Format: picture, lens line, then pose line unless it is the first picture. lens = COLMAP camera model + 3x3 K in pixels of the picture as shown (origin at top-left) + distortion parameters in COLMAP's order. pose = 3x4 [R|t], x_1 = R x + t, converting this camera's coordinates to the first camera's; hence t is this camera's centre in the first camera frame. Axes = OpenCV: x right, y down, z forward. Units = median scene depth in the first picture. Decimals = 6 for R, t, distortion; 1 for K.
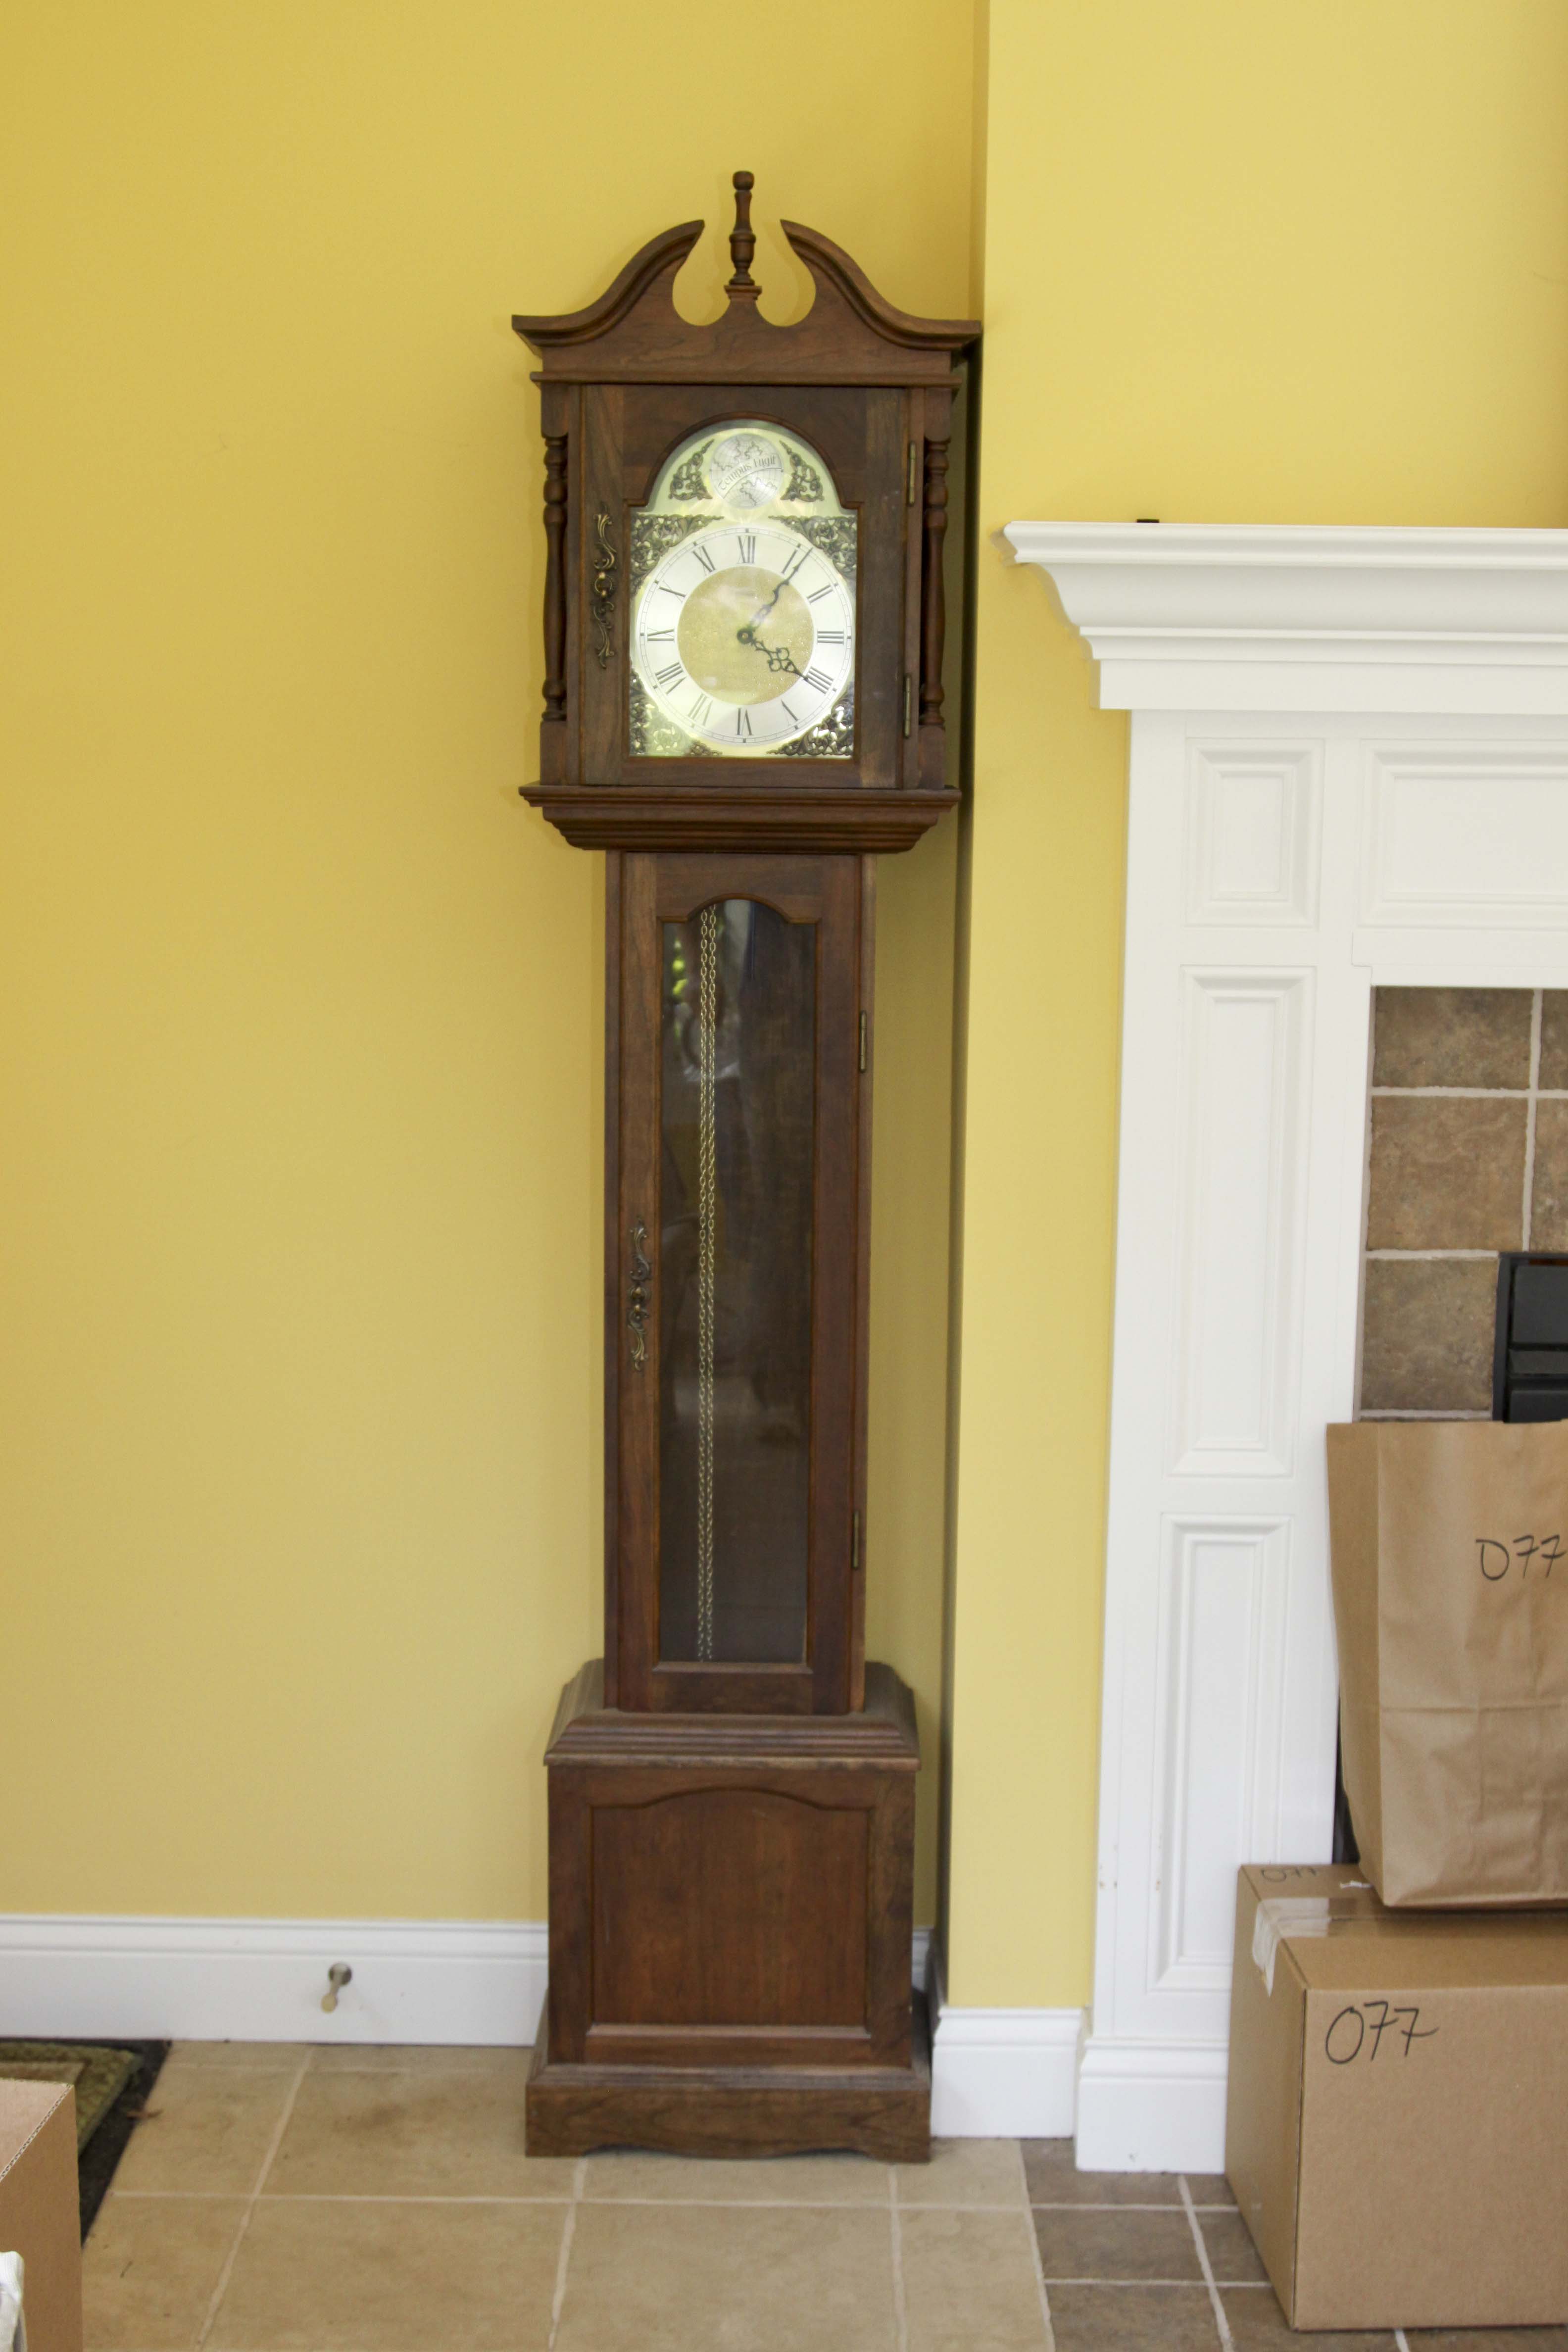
lens RADIAL K [[3323.6, 0, 785.6], [0, 3323.6, 1230.6], [0, 0, 1]] dist [-0.028402, -0.024274]
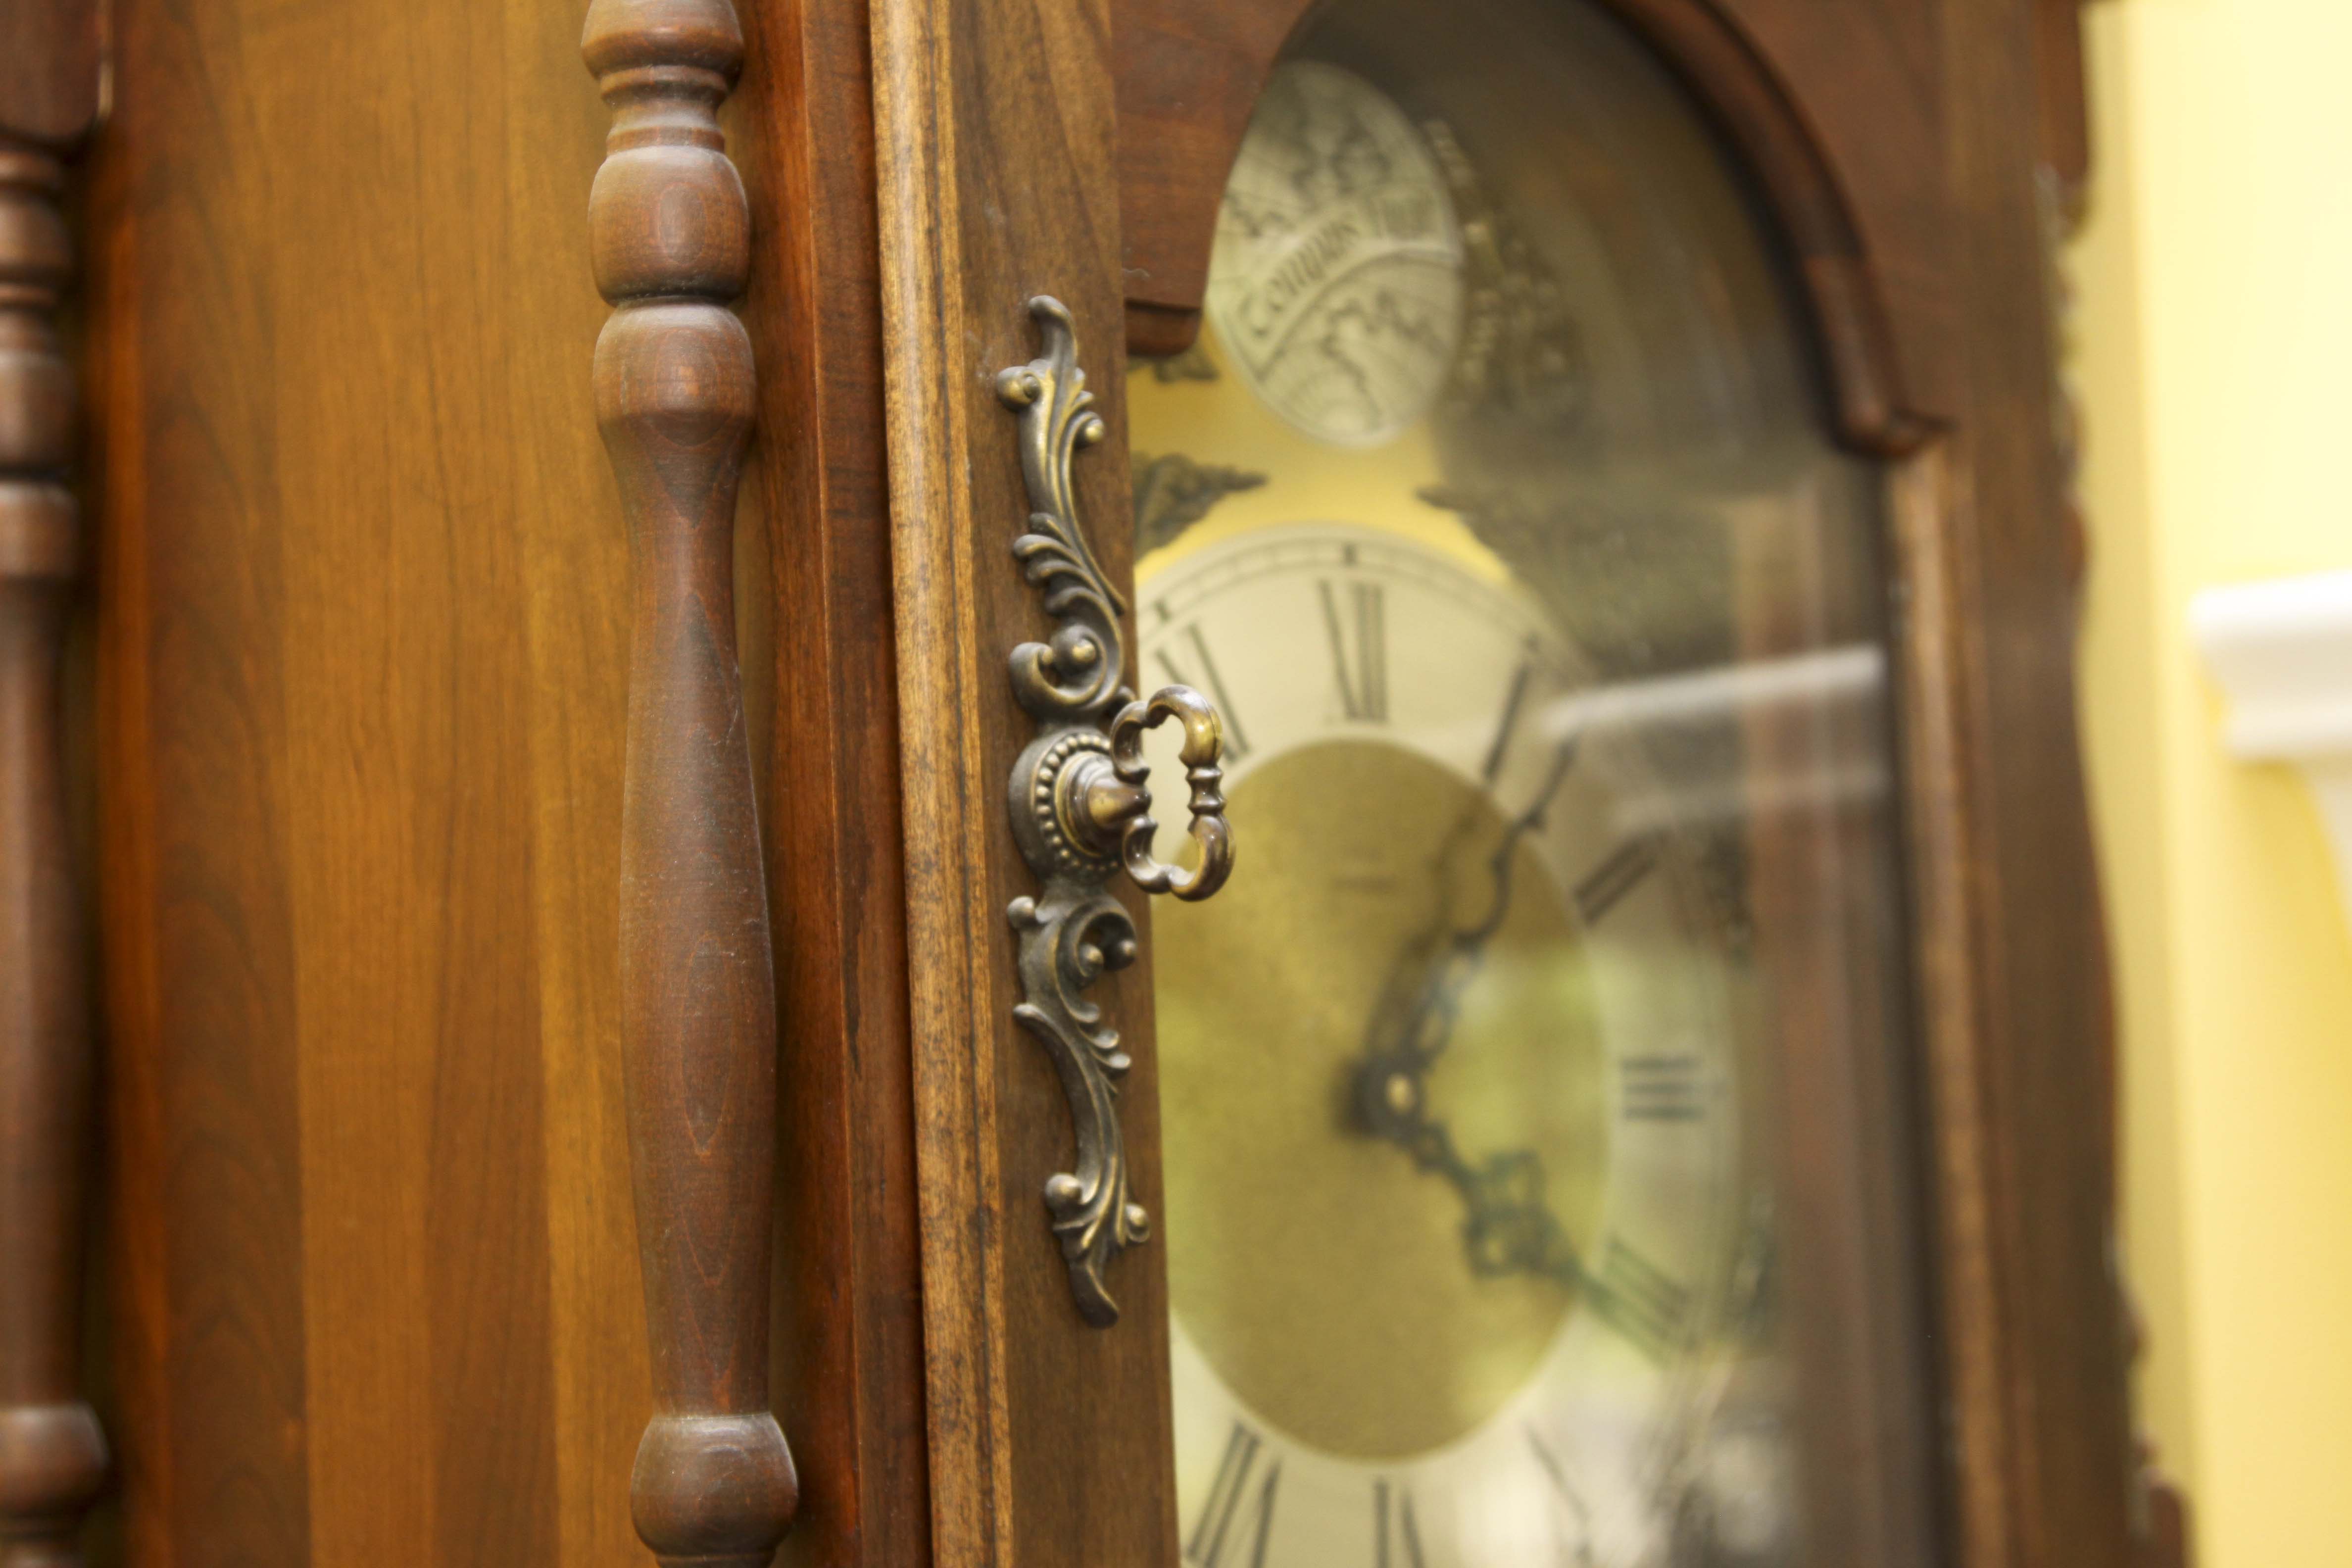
lens RADIAL K [[4328.9, 0, 1176.0], [0, 4328.9, 784.0], [0, 0, 1]] dist [0.048614, 0.030033]
pose [[0.703102, 0.015319, 0.710924, -0.194994], [0.169744, 0.967250, -0.188719, -0.151211], [-0.690532, 0.253364, 0.677475, 0.833410]]
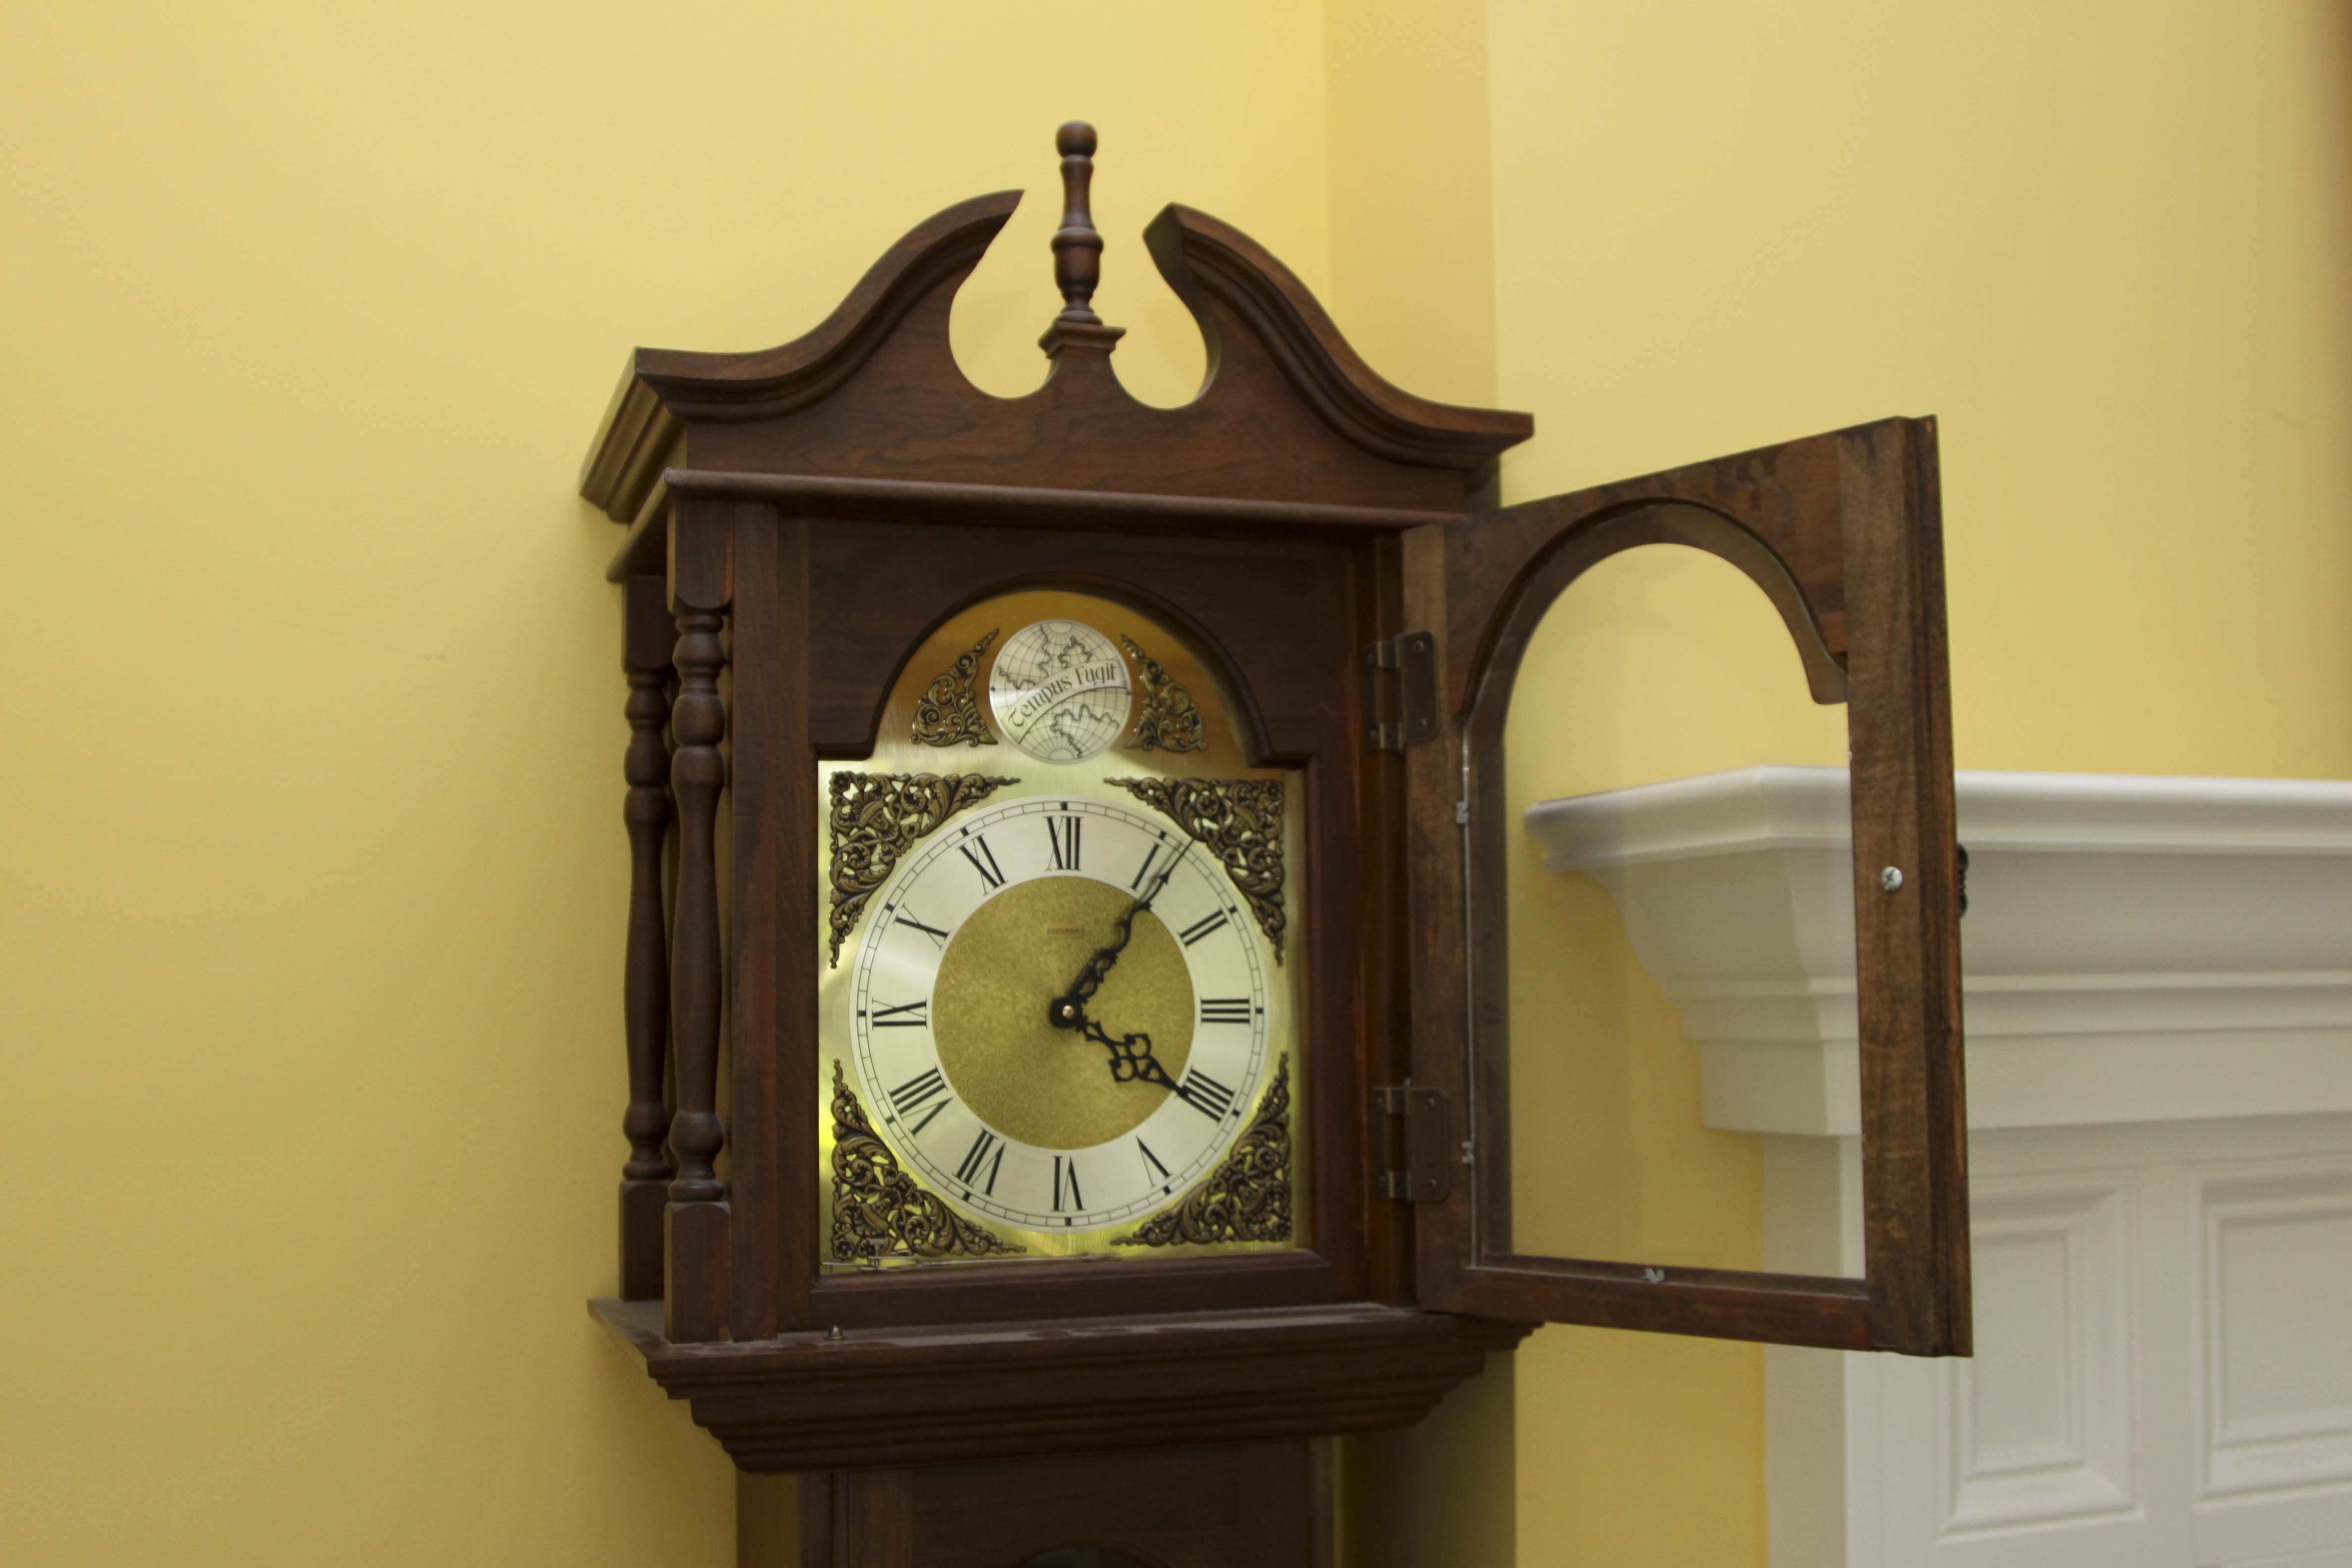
lens RADIAL K [[2498.5, 0, 1205.0], [0, 2498.5, 786.5], [0, 0, 1]] dist [-0.137774, 0.042357]
pose [[0.940535, 0.007729, 0.339608, -0.119657], [0.080386, 0.966282, -0.244616, -0.118036], [-0.330048, 0.257369, 0.908201, 0.641420]]
